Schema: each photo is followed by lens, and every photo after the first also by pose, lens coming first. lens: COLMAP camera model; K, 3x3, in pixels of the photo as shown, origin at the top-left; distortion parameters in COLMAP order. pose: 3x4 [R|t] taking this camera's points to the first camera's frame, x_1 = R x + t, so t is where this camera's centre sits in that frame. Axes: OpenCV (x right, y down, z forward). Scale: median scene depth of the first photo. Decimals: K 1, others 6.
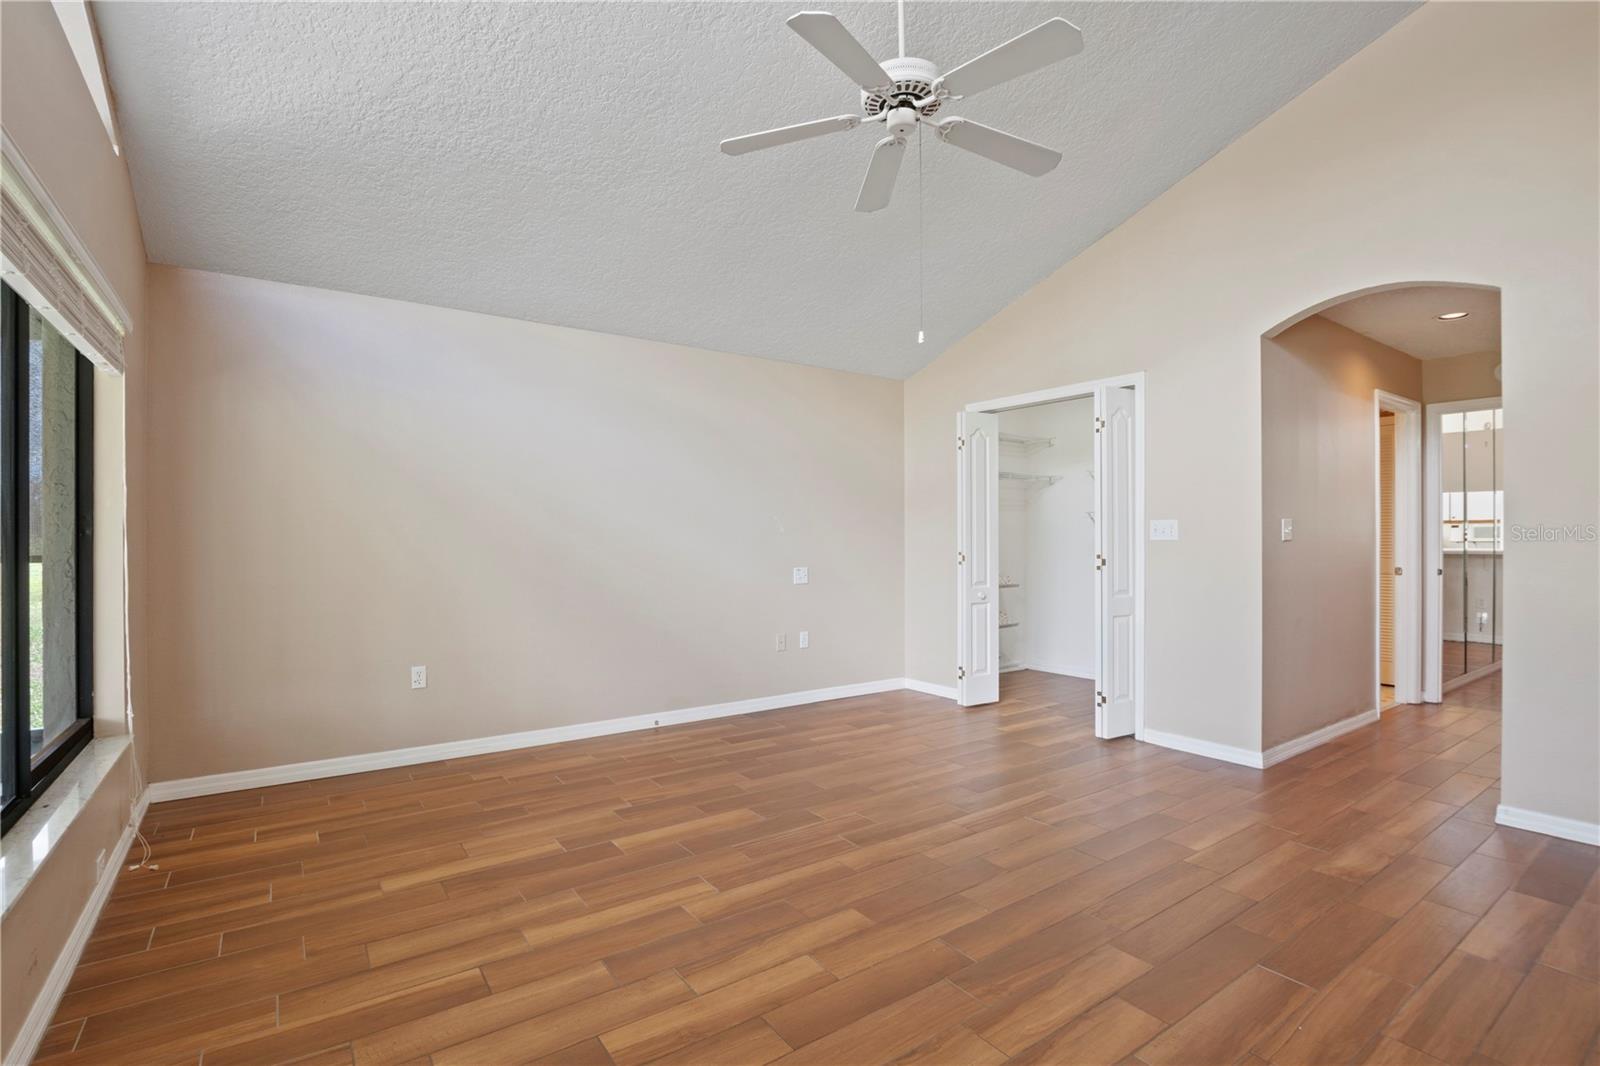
lens RADIAL K [[728.4, 0, 805.9], [0, 728.4, 540.4], [0, 0, 1]] dist [0.004708, -0.000409]
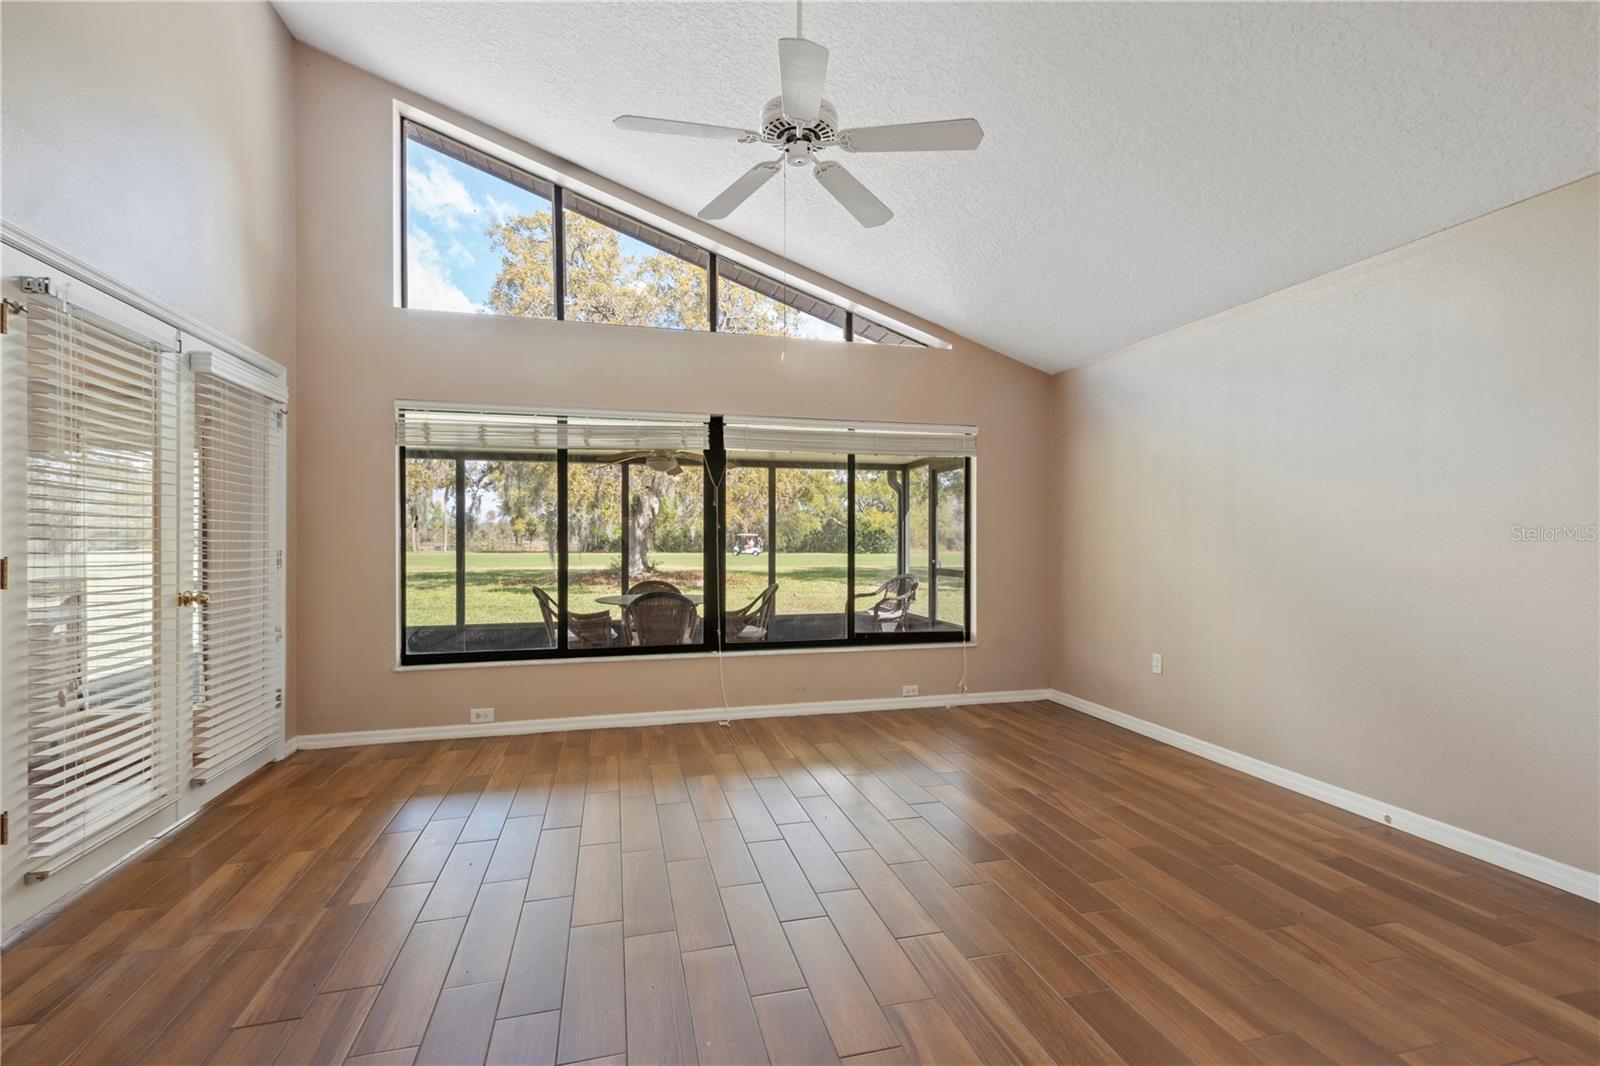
lens RADIAL K [[728.4, 0, 793.9], [0, 728.4, 538.6], [0, 0, 1]] dist [0.004708, -0.000409]
pose [[-0.354547, 0.000833, -0.935038, 0.943423], [0.005696, 0.999983, -0.001269, -0.011707], [0.935021, -0.005775, -0.354546, 1.123727]]
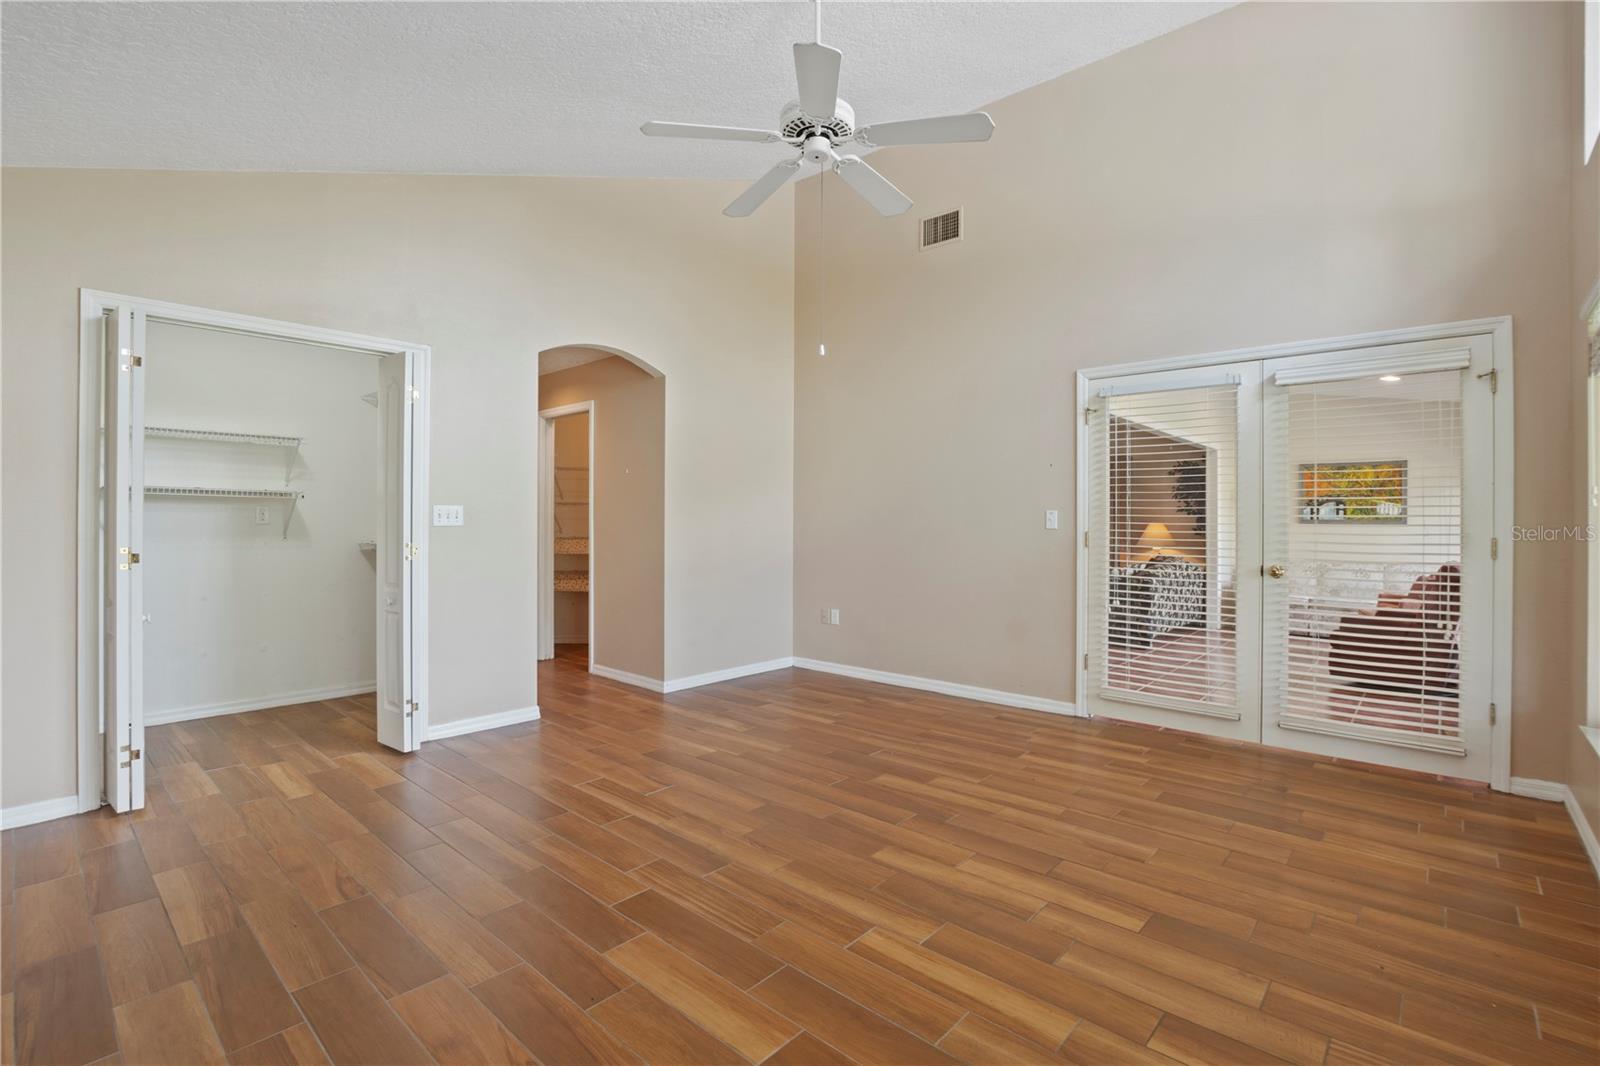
lens RADIAL K [[728.4, 0, 804.3], [0, 728.4, 528.1], [0, 0, 1]] dist [0.004708, -0.000409]
pose [[-0.212046, 0.002588, 0.977256, -0.771706], [-0.008048, 0.999958, -0.004395, 0.004930], [-0.977227, -0.008796, -0.212016, 1.023662]]
